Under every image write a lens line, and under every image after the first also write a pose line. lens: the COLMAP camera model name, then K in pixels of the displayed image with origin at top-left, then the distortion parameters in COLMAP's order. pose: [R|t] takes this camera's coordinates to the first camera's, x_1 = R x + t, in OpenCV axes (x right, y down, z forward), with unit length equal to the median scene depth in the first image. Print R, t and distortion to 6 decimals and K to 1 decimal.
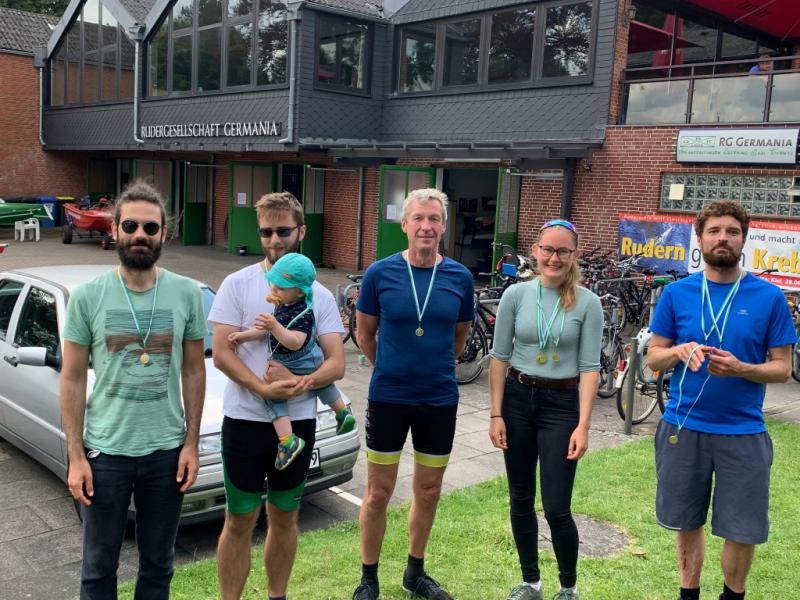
lens RADIAL K [[844.8, 0, 388.3], [0, 844.8, 306.4], [0, 0, 1]] dist [0.030295, 0.000000]
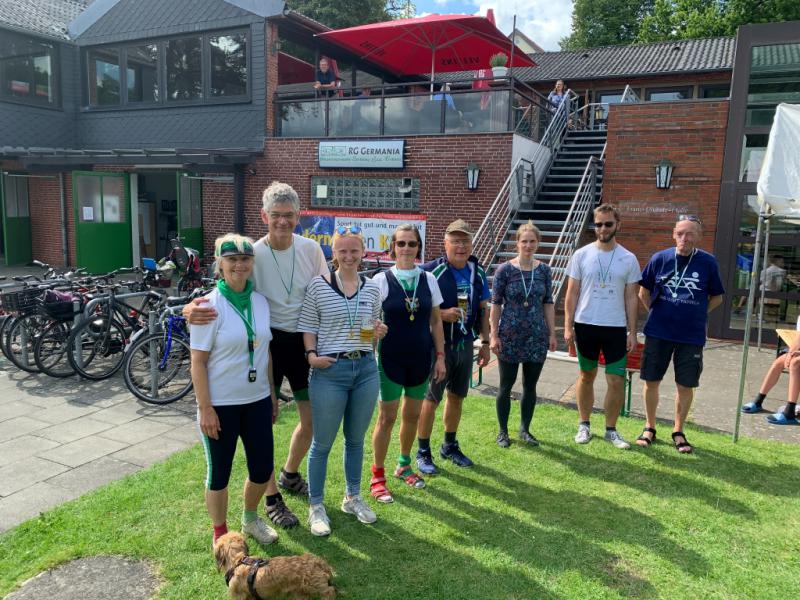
lens RADIAL K [[612.9, 0, 400.2], [0, 612.9, 297.3], [0, 0, 1]] dist [0.039452, -0.041710]
pose [[0.927401, -0.079294, 0.365567, 0.085241], [0.068866, 0.996762, 0.041499, -0.006820], [-0.367674, -0.013312, 0.929859, 0.091612]]
